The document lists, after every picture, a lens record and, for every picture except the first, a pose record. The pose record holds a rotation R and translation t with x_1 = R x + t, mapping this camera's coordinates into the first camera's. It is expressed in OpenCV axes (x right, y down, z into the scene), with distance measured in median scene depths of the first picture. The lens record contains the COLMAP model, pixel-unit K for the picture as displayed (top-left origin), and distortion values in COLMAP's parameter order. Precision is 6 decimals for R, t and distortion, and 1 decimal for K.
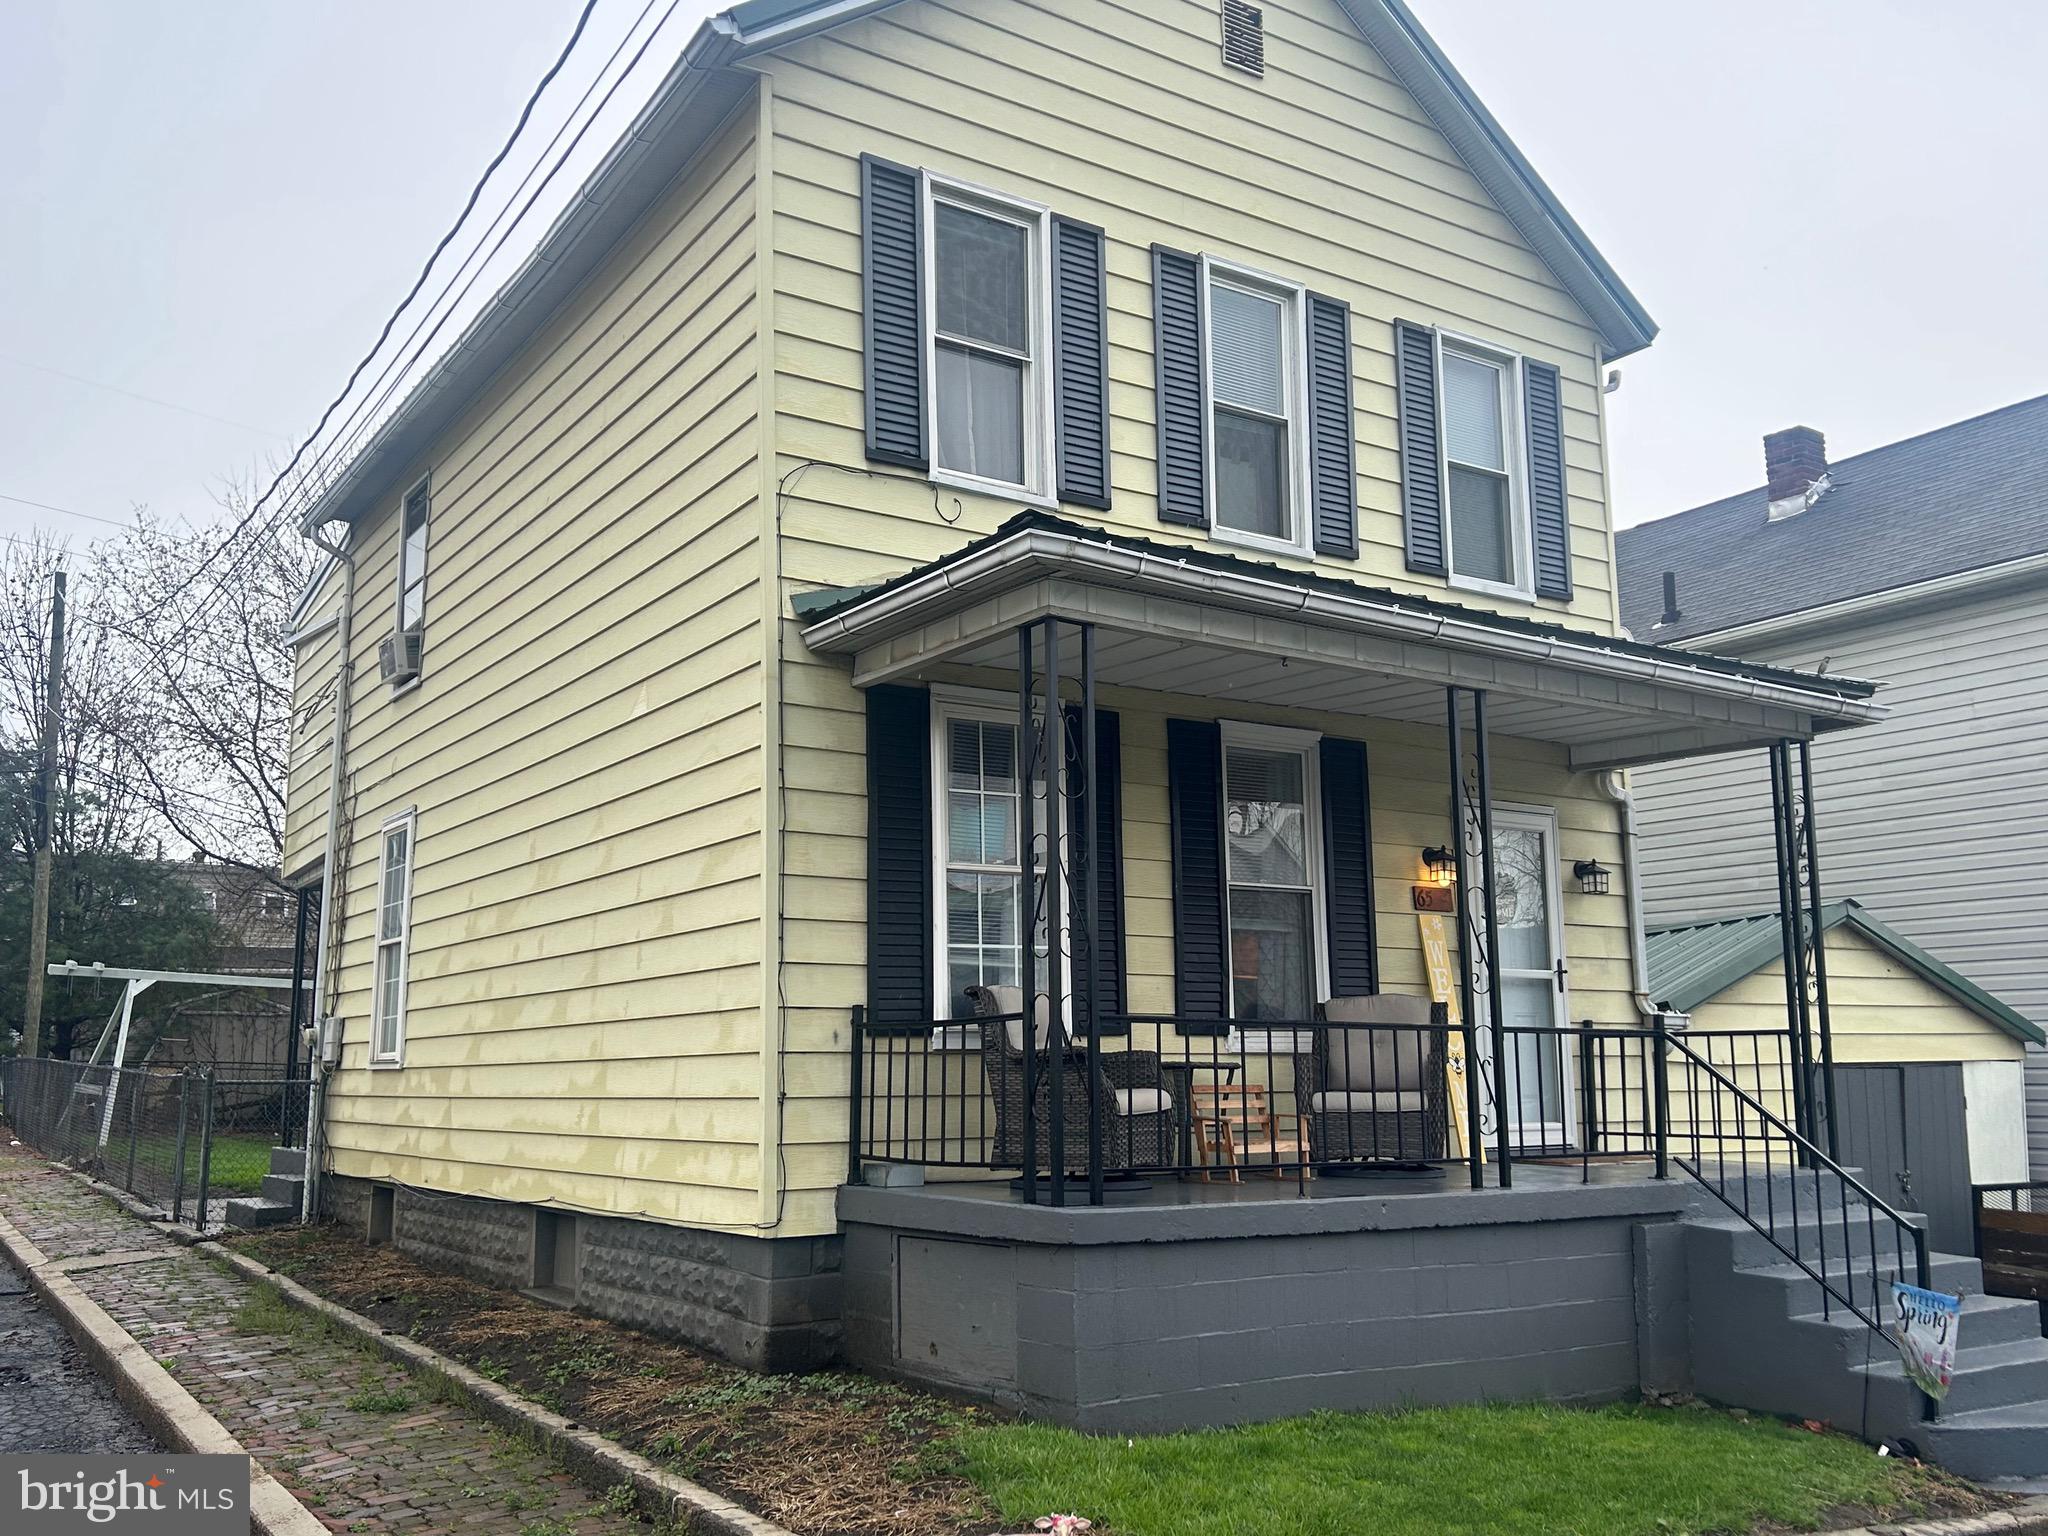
lens RADIAL K [[1795.6, 0, 1025.3], [0, 1795.6, 788.8], [0, 0, 1]] dist [0.071047, -0.106288]
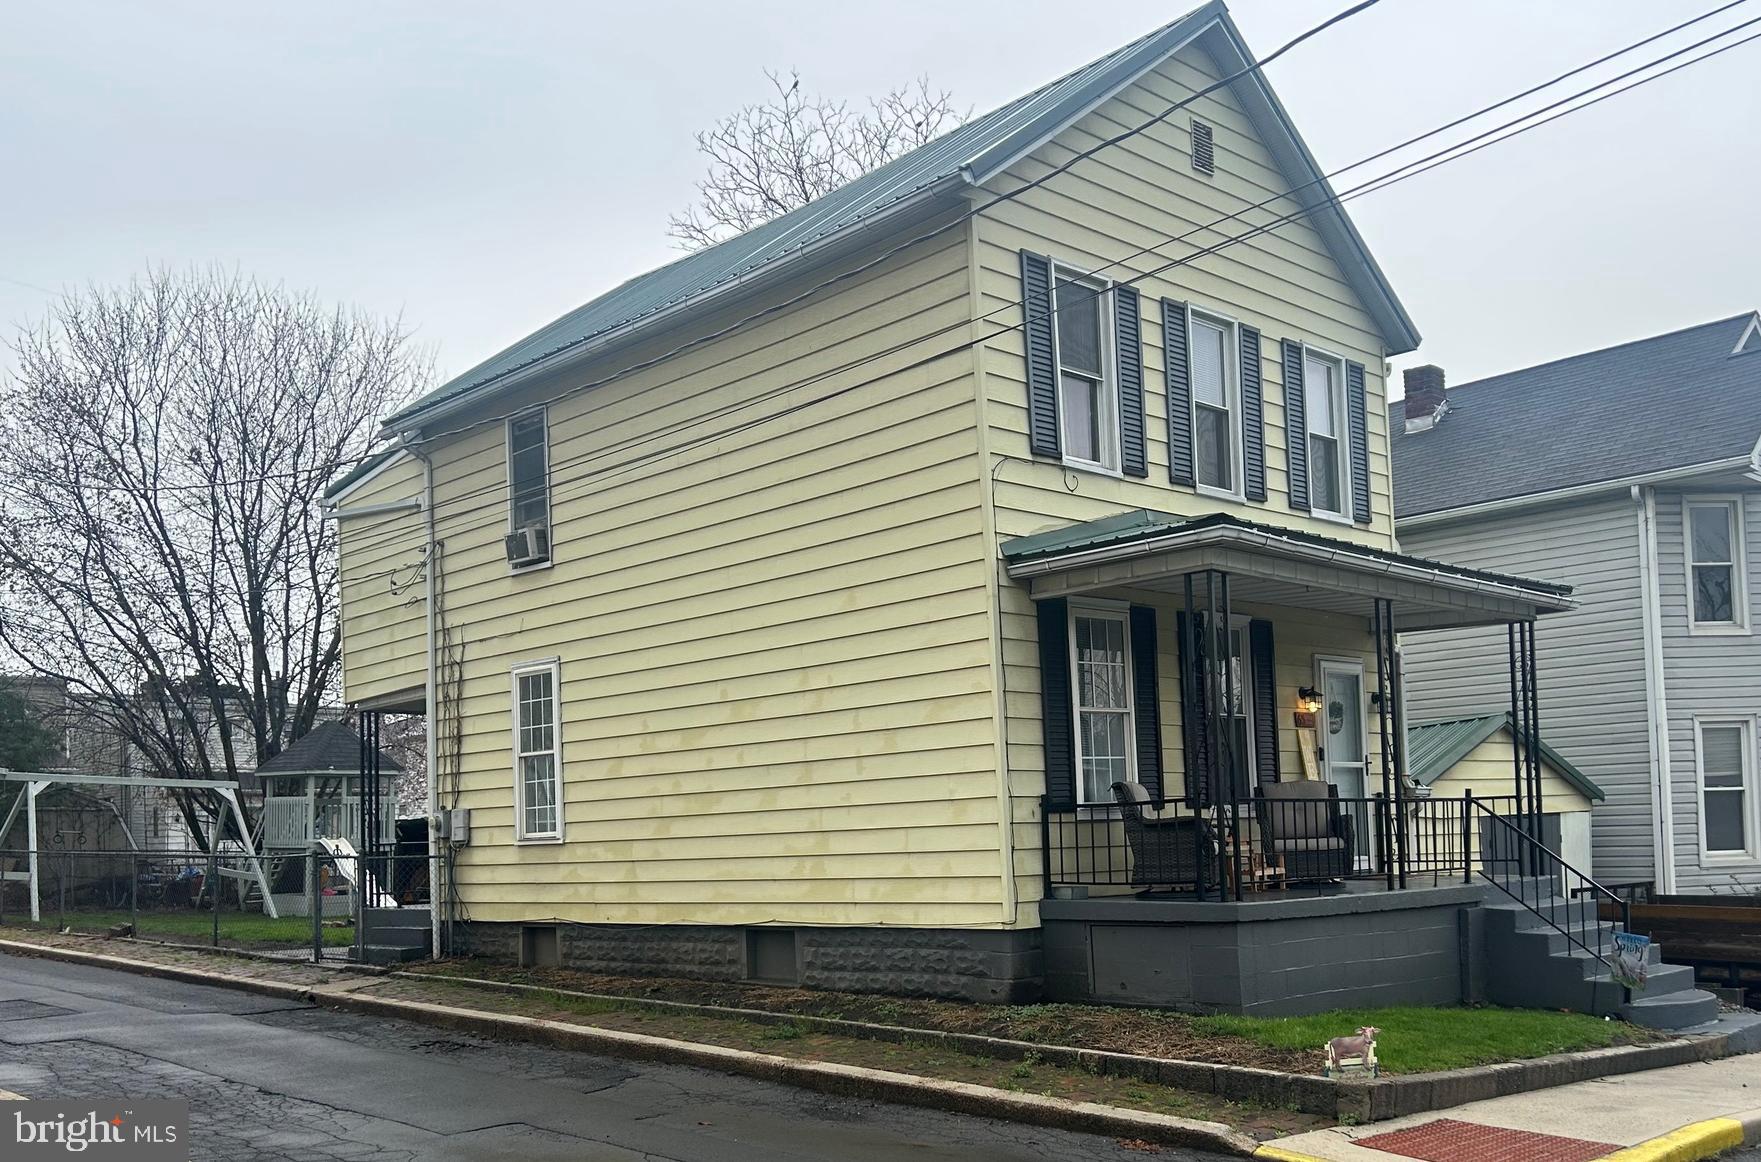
lens RADIAL K [[1611.3, 0, 873.4], [0, 1611.3, 788.6], [0, 0, 1]] dist [0.121805, -0.300045]
pose [[0.984064, -0.021045, 0.176565, -0.444674], [-0.000675, 0.992522, 0.122062, -0.058623], [-0.177814, -0.120236, 0.976691, -0.374765]]
